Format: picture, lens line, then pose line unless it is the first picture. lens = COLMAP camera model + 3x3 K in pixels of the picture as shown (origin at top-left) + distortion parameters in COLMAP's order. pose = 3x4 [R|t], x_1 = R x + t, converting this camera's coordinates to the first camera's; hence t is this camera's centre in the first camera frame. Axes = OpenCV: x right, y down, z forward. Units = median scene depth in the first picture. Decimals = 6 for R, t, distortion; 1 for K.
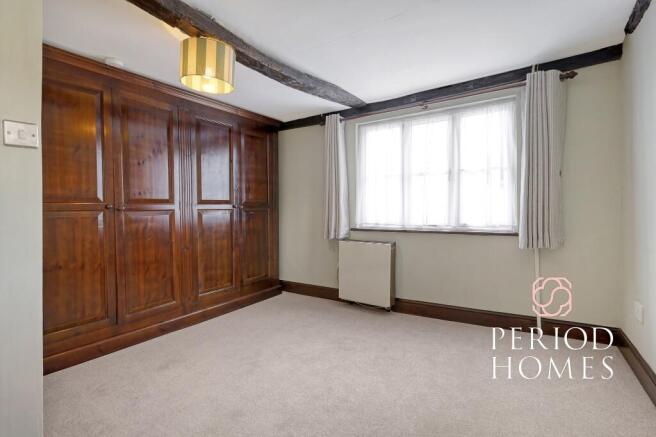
lens RADIAL K [[316.0, 0, 341.8], [0, 316.0, 219.5], [0, 0, 1]] dist [-0.000237, -0.000097]
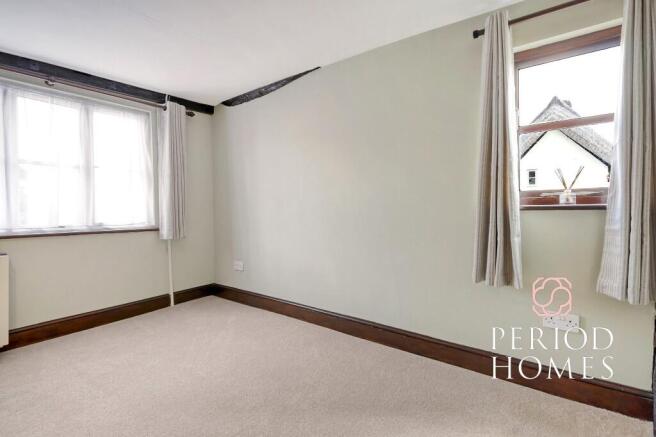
lens RADIAL K [[310.0, 0, 328.0], [0, 310.0, 218.5], [0, 0, 1]] dist [-0.000129, 0.000118]
pose [[0.094699, -0.017714, 0.995348, -0.561401], [0.034991, 0.999283, 0.014455, 0.012085], [-0.994891, 0.033460, 0.095251, 0.250294]]
